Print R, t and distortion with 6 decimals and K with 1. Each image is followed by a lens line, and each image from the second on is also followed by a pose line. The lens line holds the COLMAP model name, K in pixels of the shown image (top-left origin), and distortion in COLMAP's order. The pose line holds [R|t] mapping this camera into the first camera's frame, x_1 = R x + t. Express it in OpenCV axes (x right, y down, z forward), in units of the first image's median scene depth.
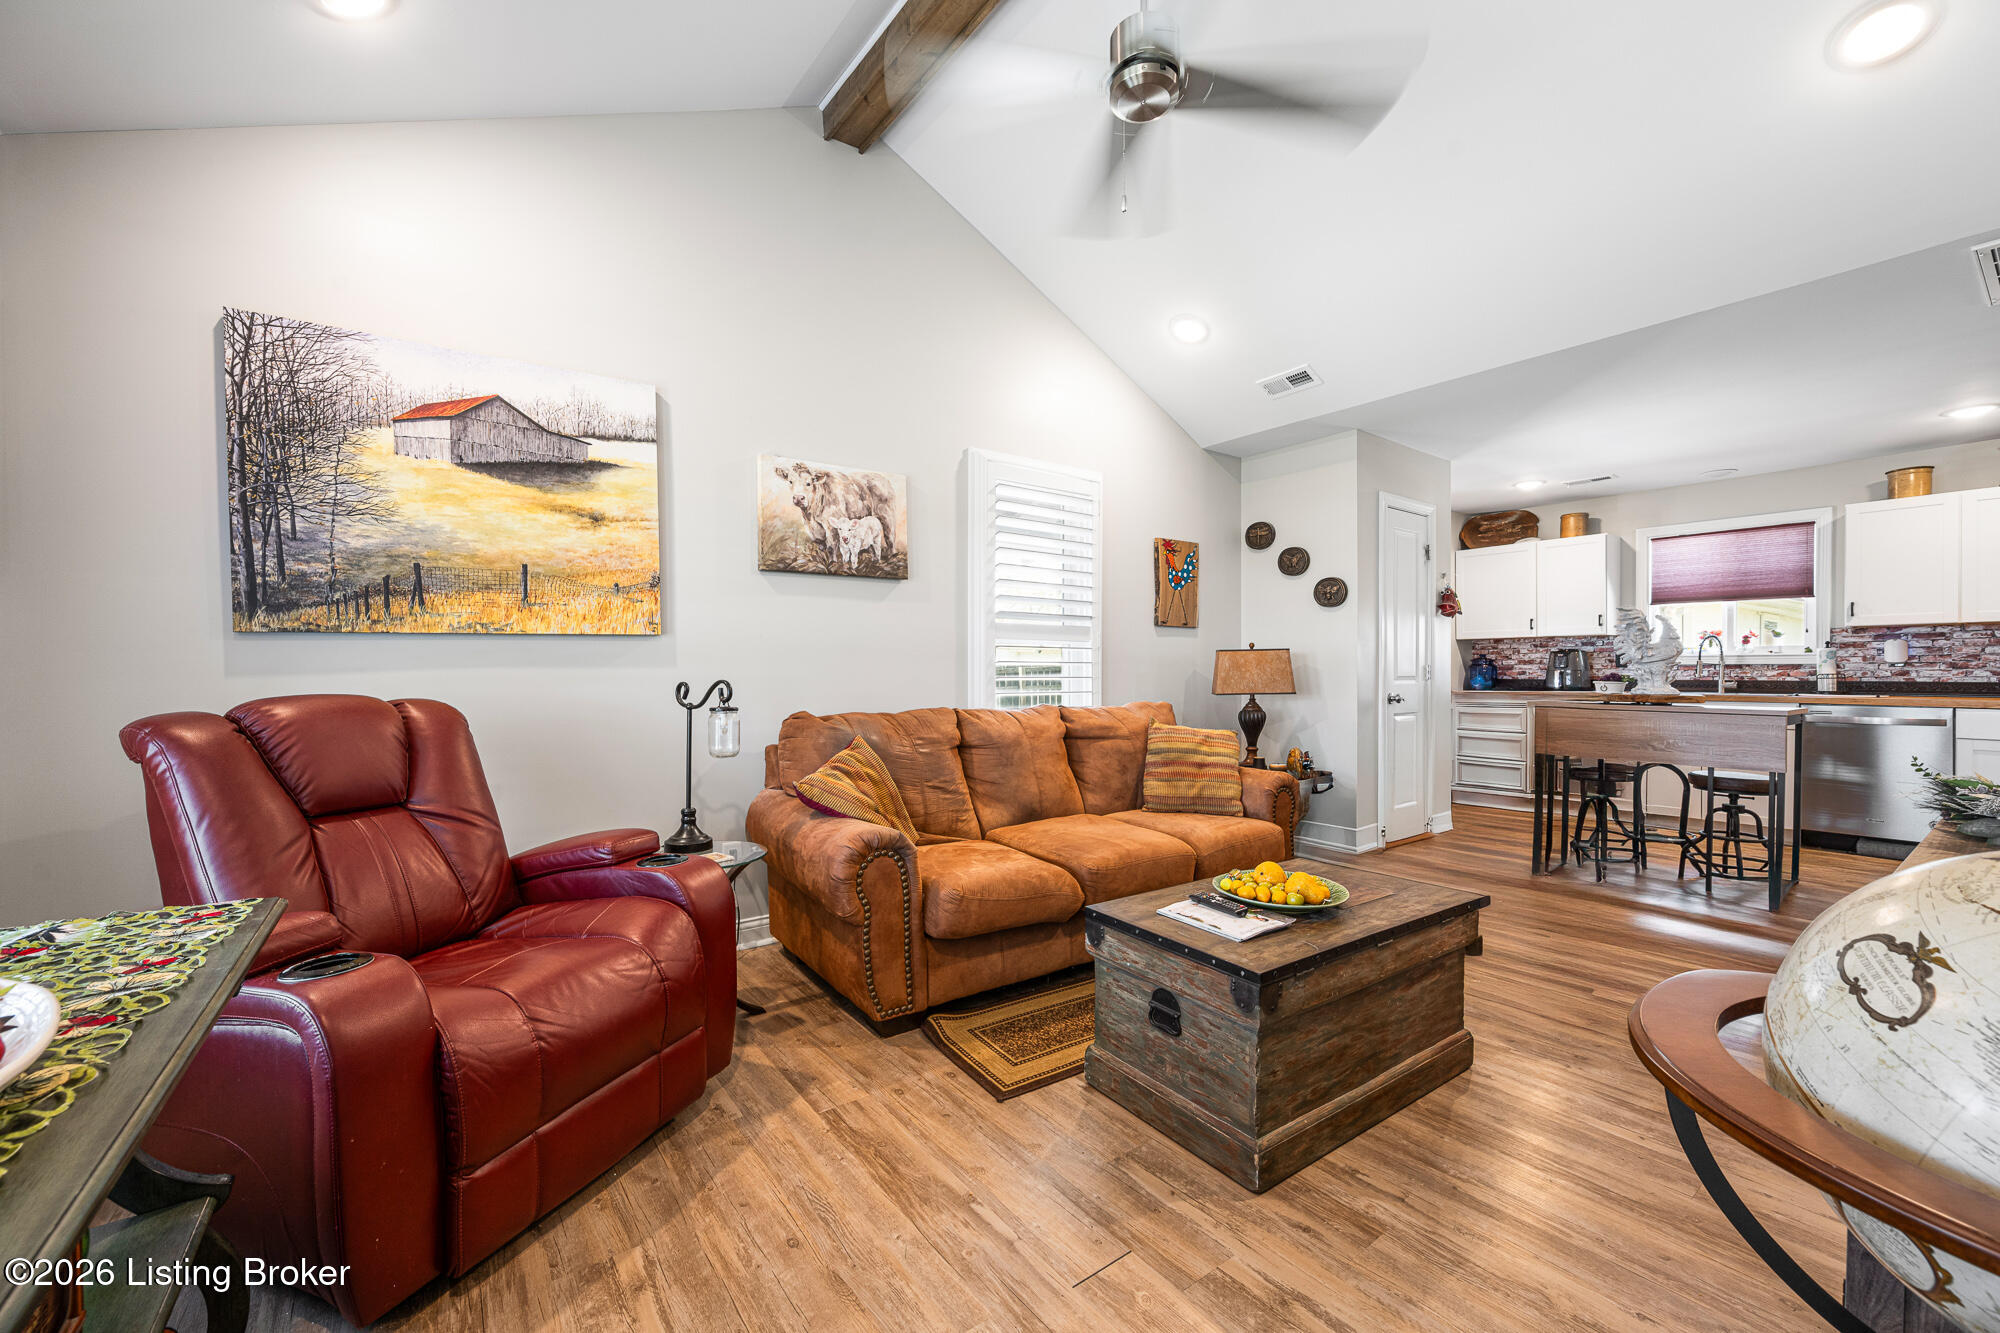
lens RADIAL K [[791.0, 0, 1004.0], [0, 791.0, 673.3], [0, 0, 1]] dist [0.000031, -0.000028]
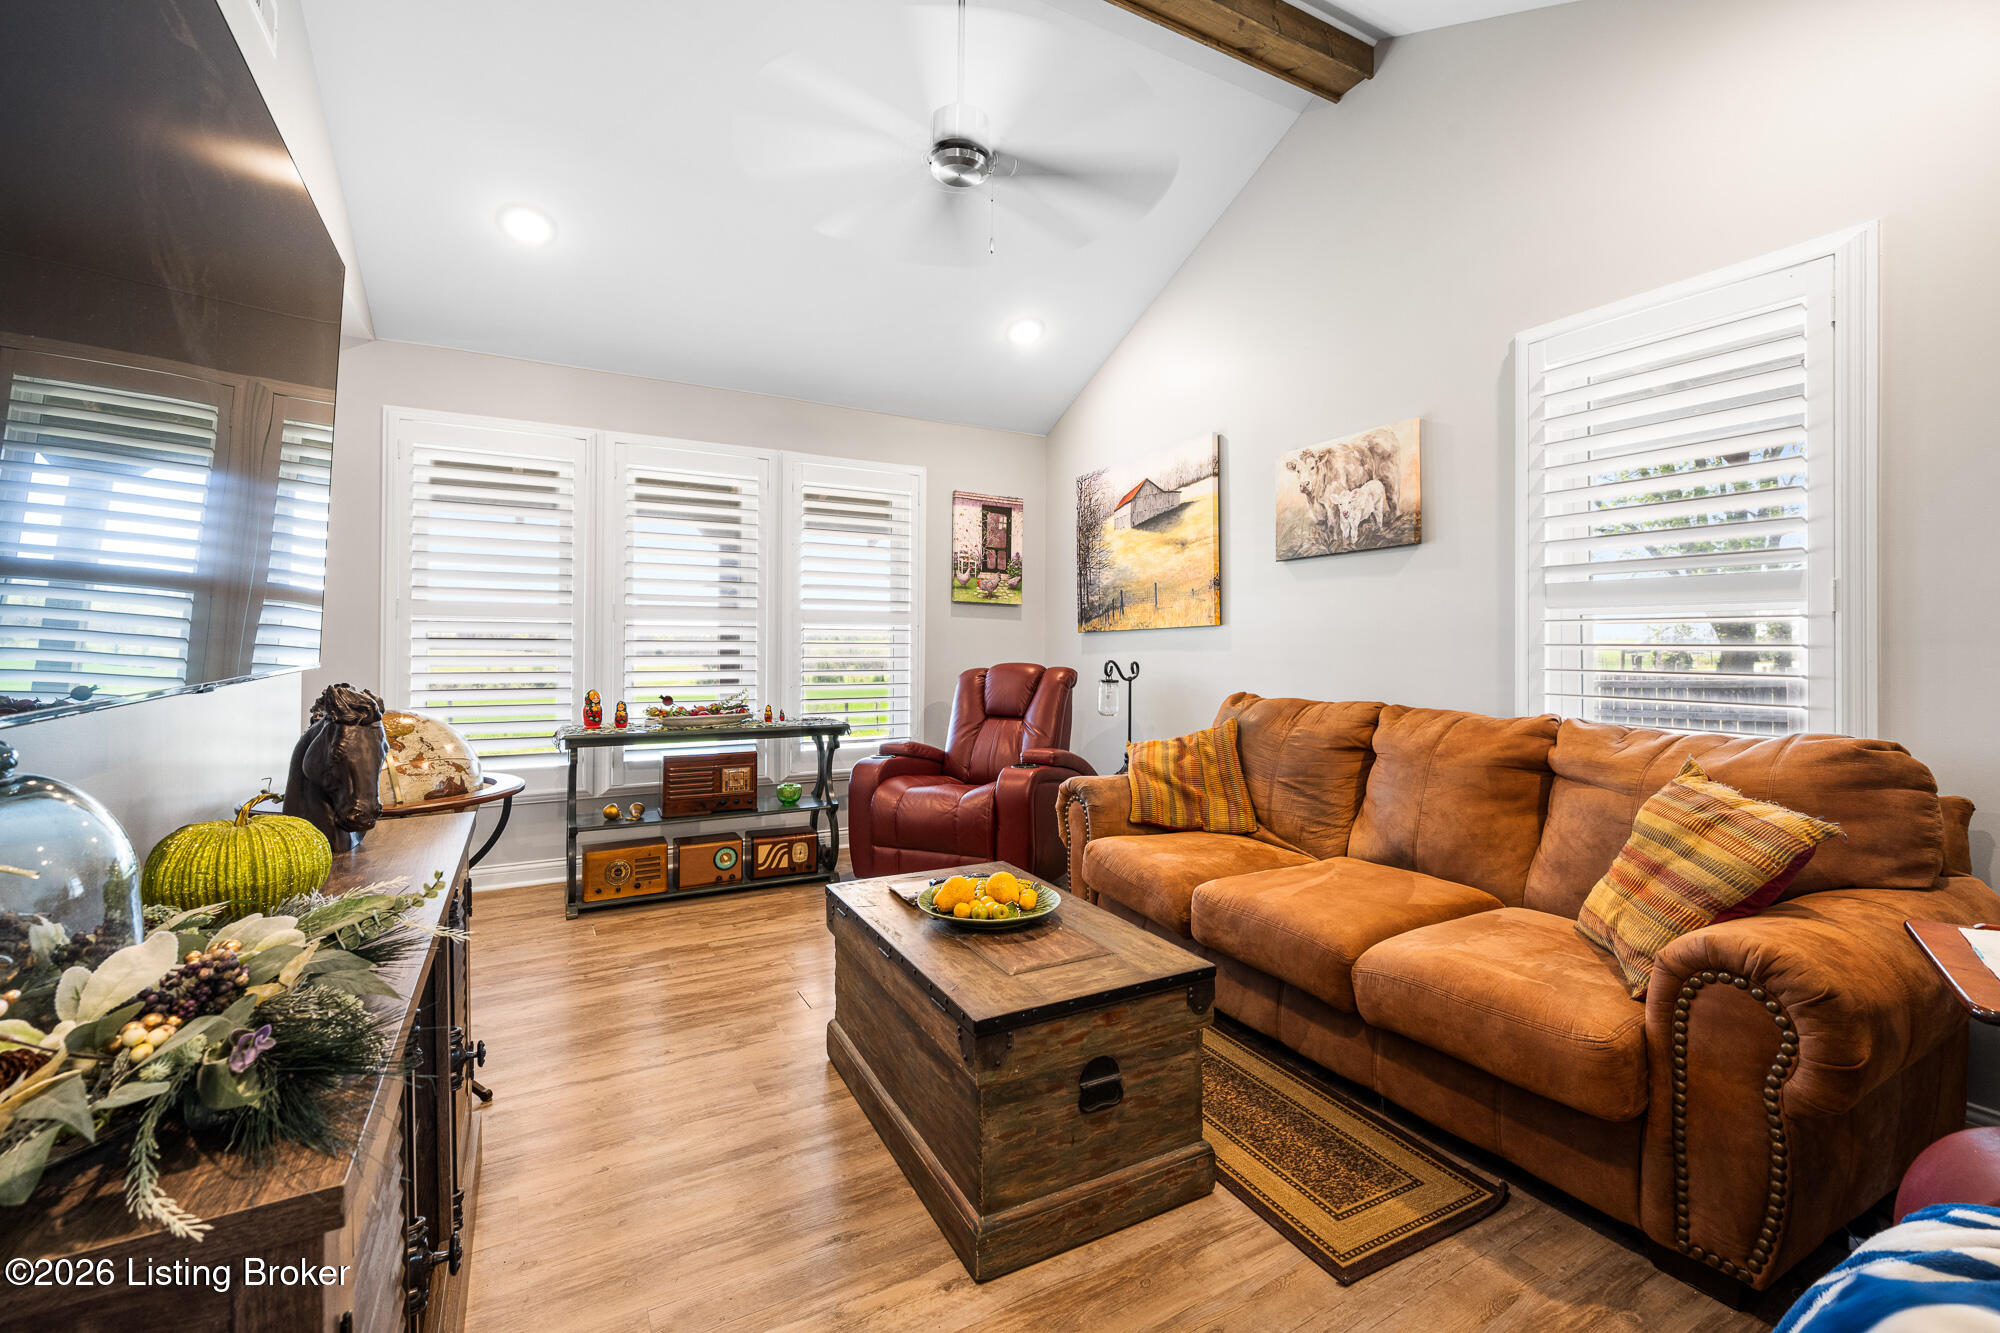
lens RADIAL K [[836.1, 0, 998.8], [0, 836.1, 650.1], [0, 0, 1]] dist [-0.000426, -0.000012]
pose [[-0.129775, 0.003060, -0.991539, 0.869845], [-0.010662, 0.999933, 0.004481, -0.009970], [0.991486, 0.011153, -0.129734, 0.764028]]
